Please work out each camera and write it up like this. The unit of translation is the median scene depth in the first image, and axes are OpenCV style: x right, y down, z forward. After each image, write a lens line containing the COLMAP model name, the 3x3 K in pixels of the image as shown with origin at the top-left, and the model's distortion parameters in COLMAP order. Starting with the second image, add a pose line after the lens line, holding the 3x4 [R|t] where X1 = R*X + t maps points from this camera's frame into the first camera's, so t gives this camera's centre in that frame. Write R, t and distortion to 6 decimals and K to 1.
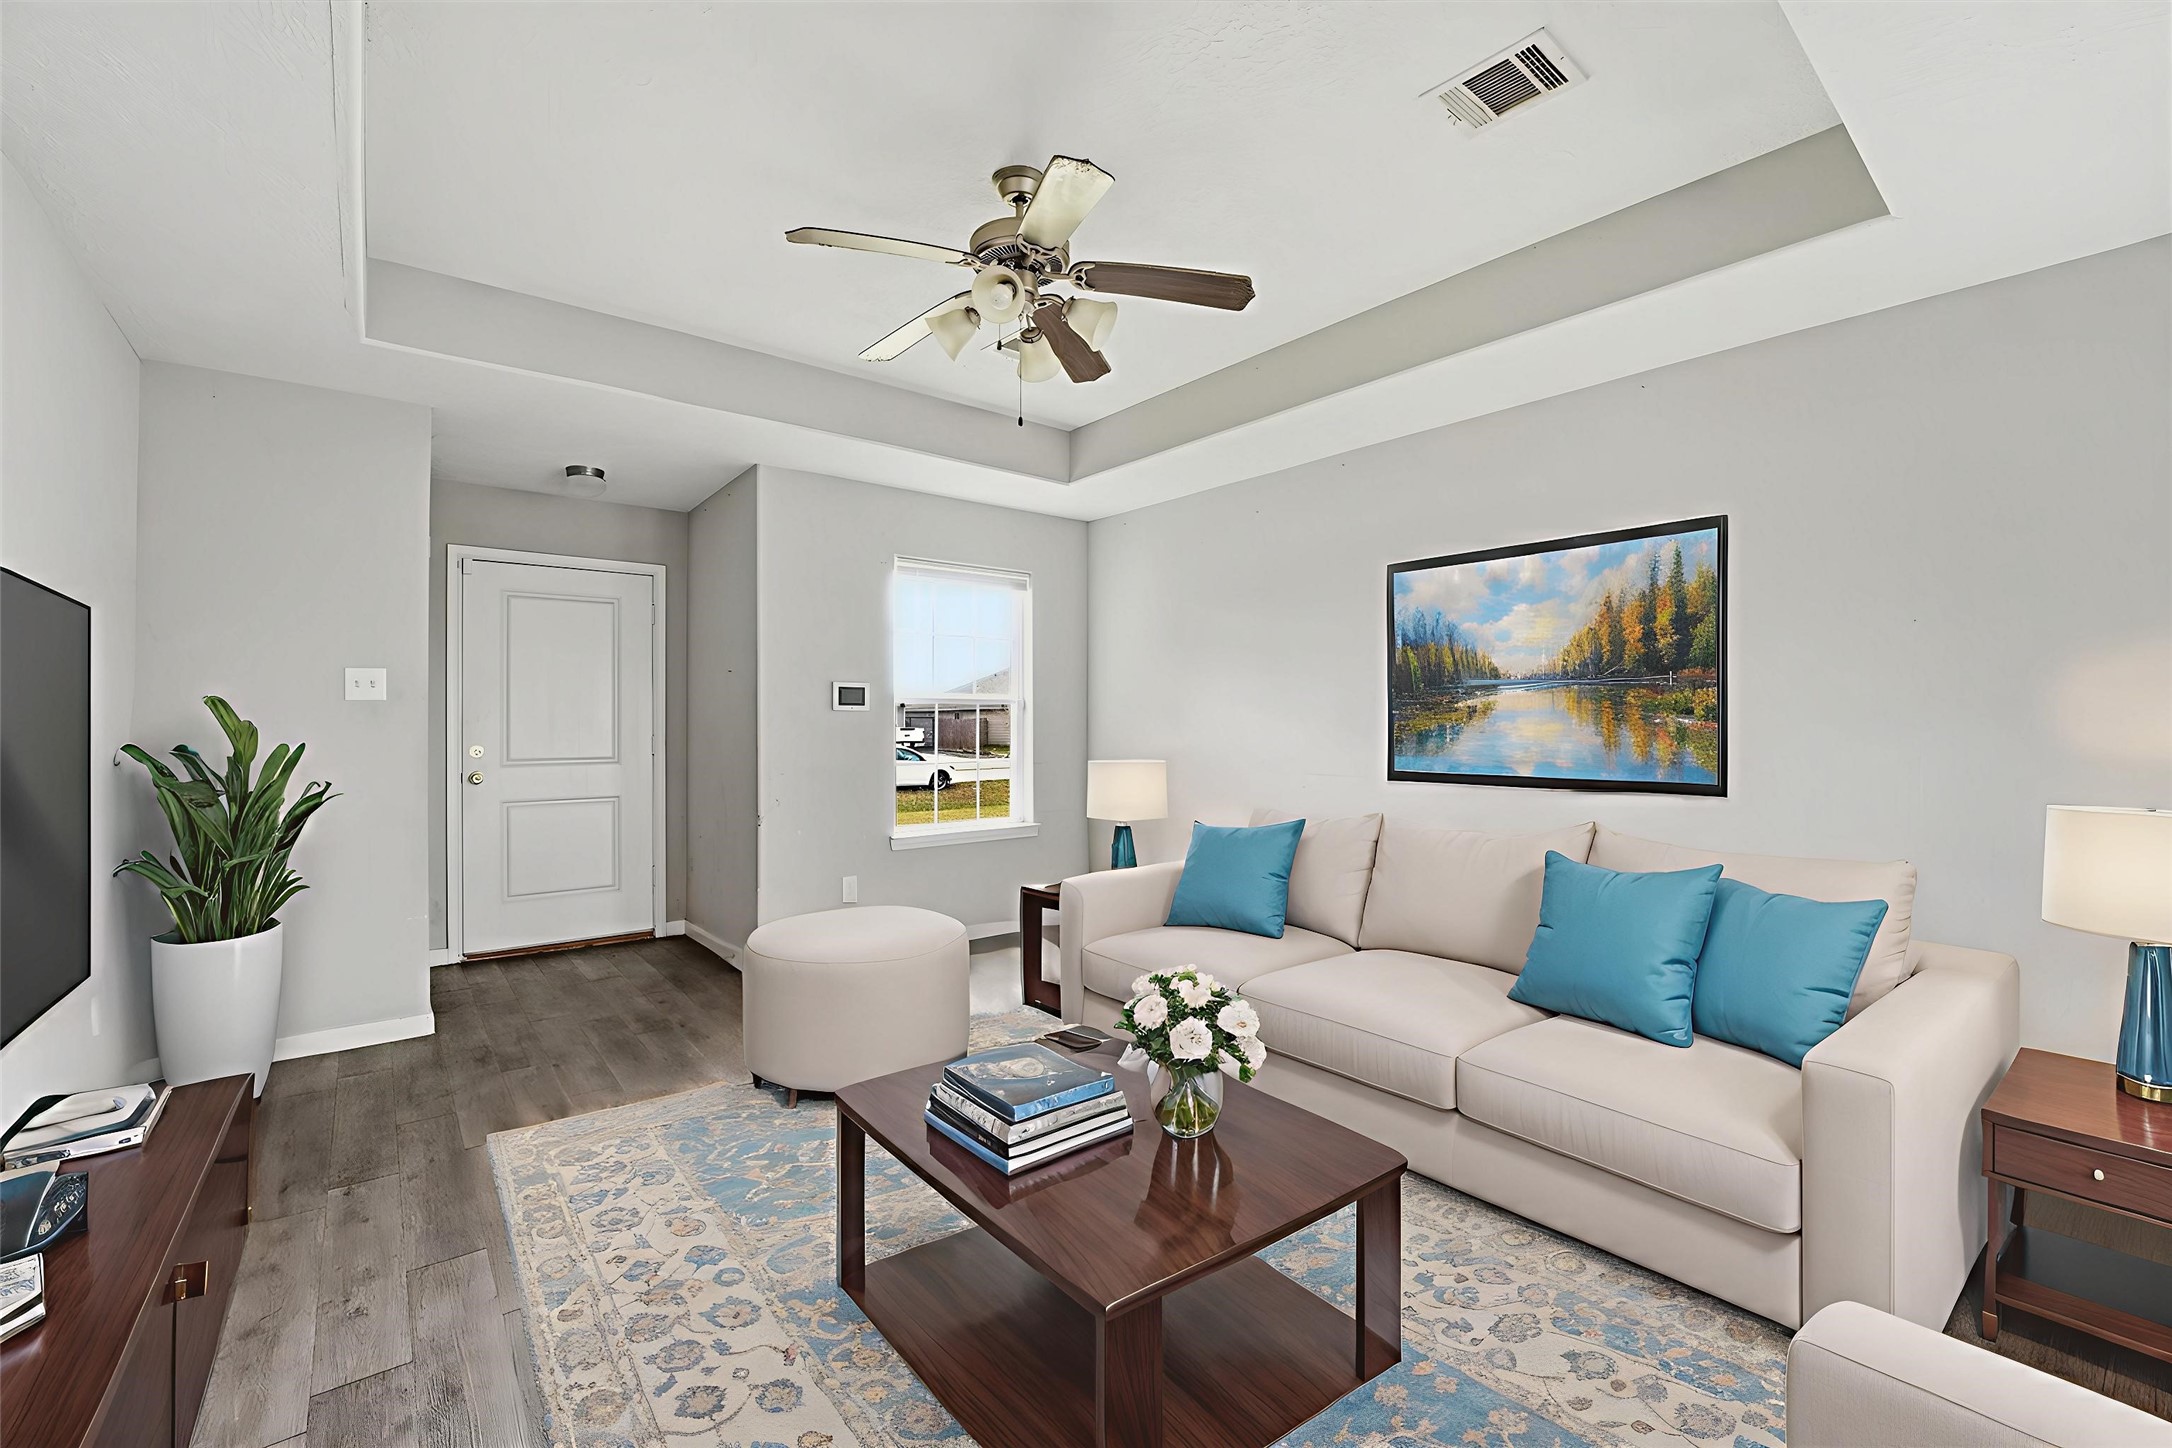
lens RADIAL K [[896.2, 0, 1090.4], [0, 896.2, 717.1], [0, 0, 1]] dist [-0.026754, 0.001041]
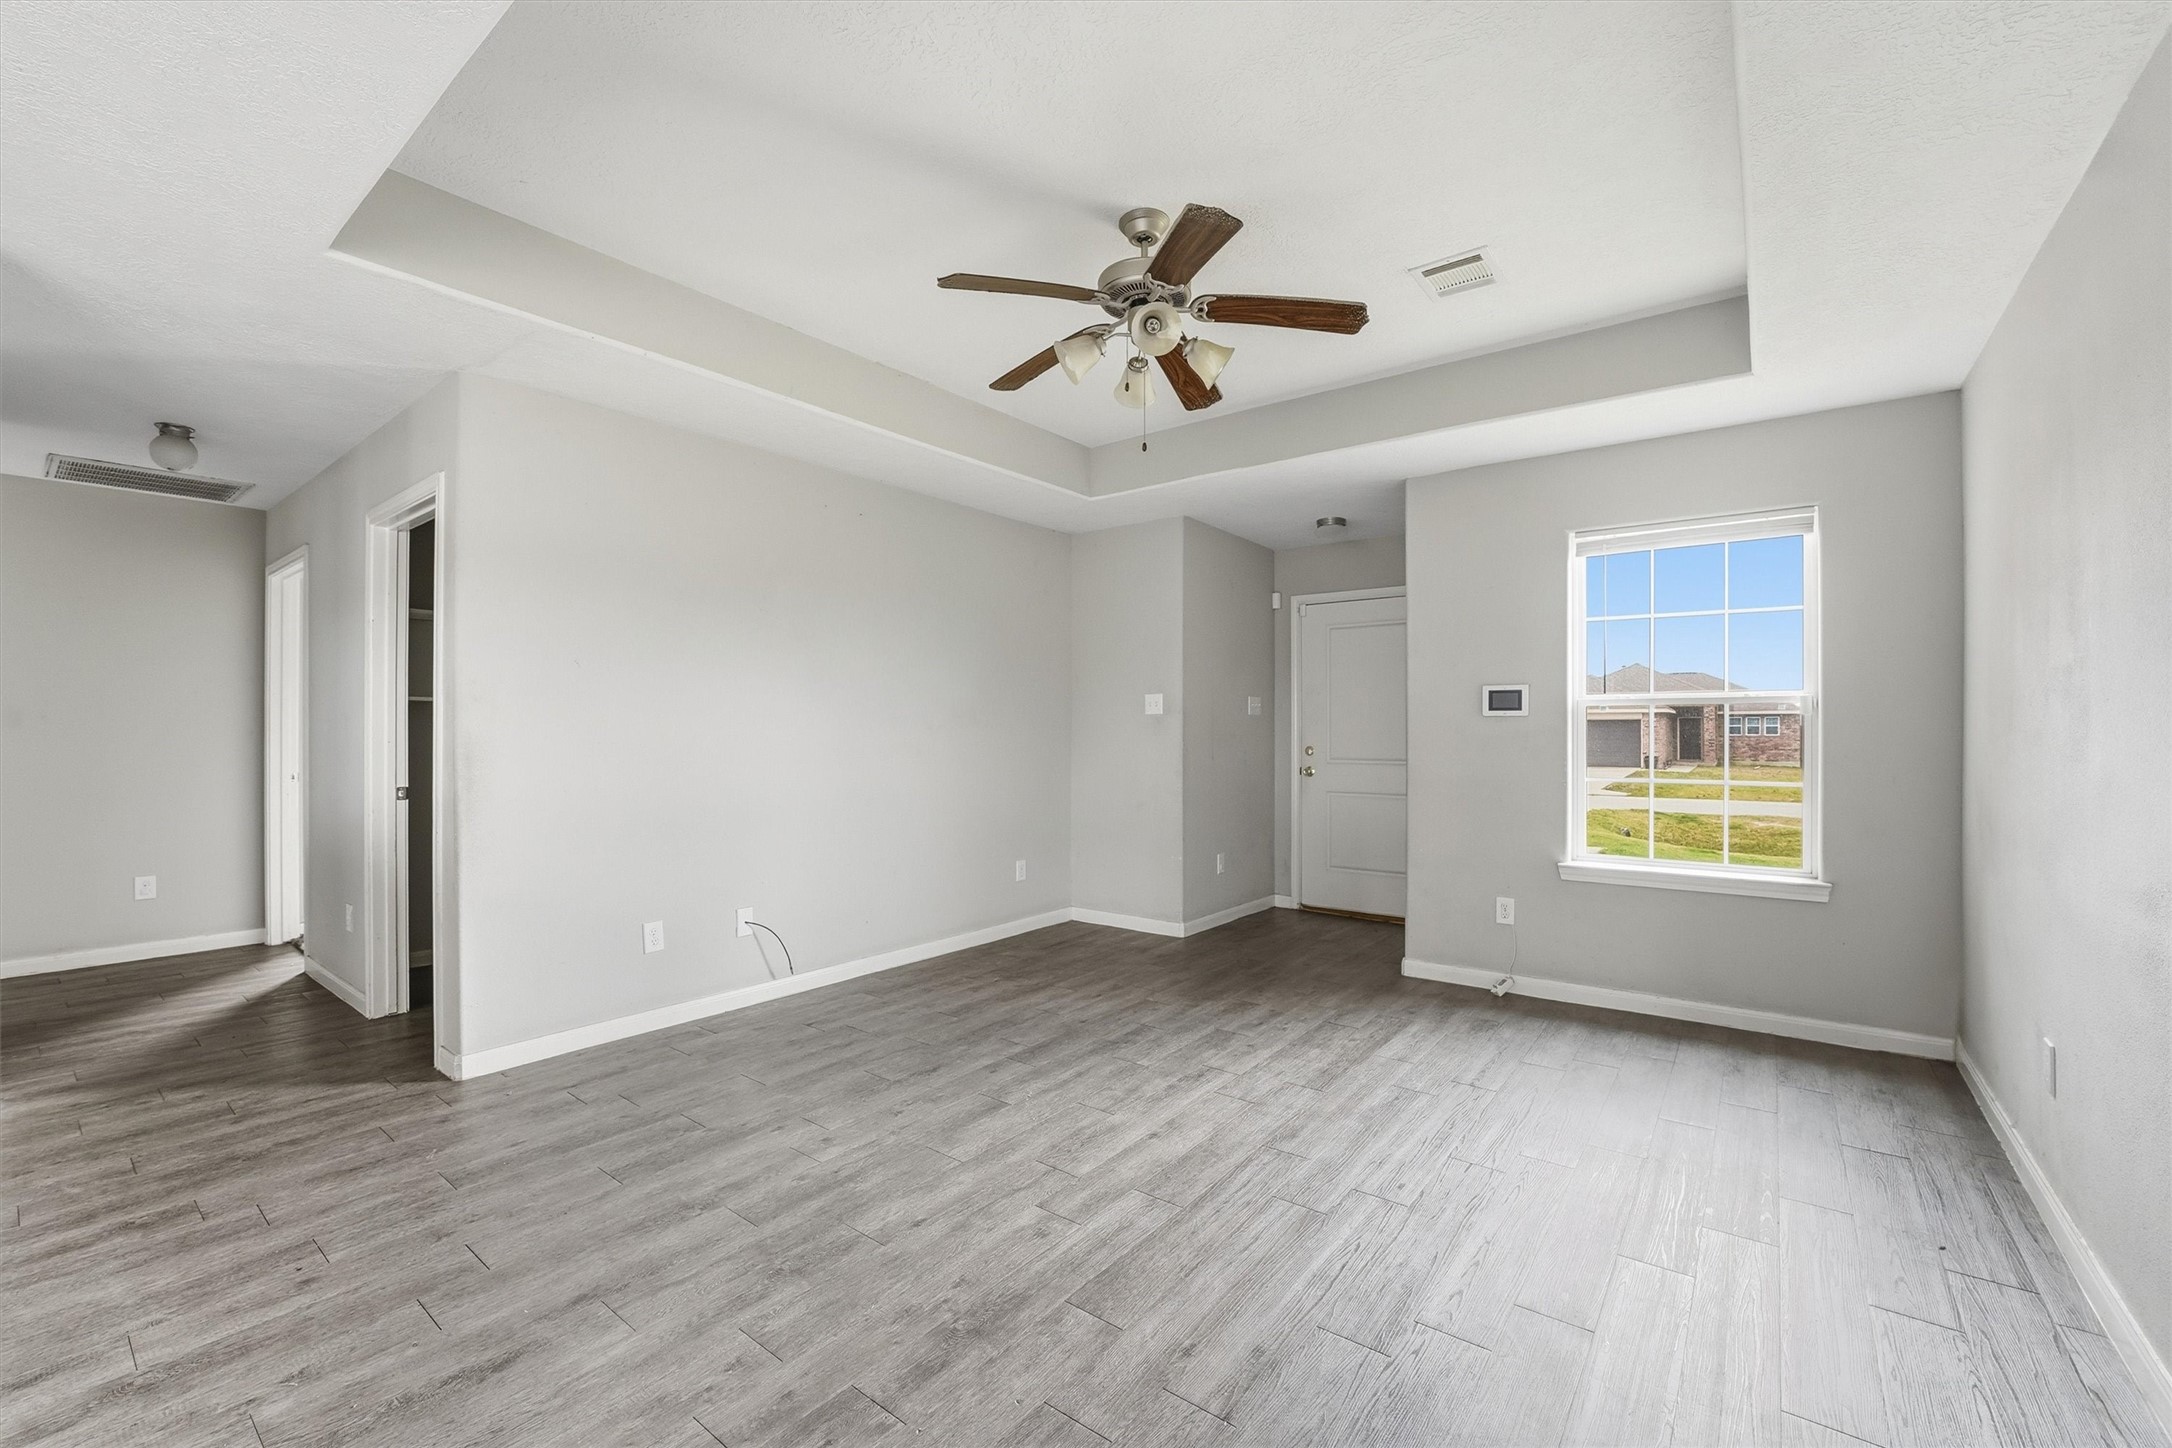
lens RADIAL K [[891.8, 0, 1084.0], [0, 891.8, 731.9], [0, 0, 1]] dist [-0.027183, -0.000043]
pose [[0.223257, 0.004649, -0.974749, 0.708060], [0.003991, 0.999976, 0.005683, 0.002766], [0.974751, -0.005159, 0.223233, 0.517962]]
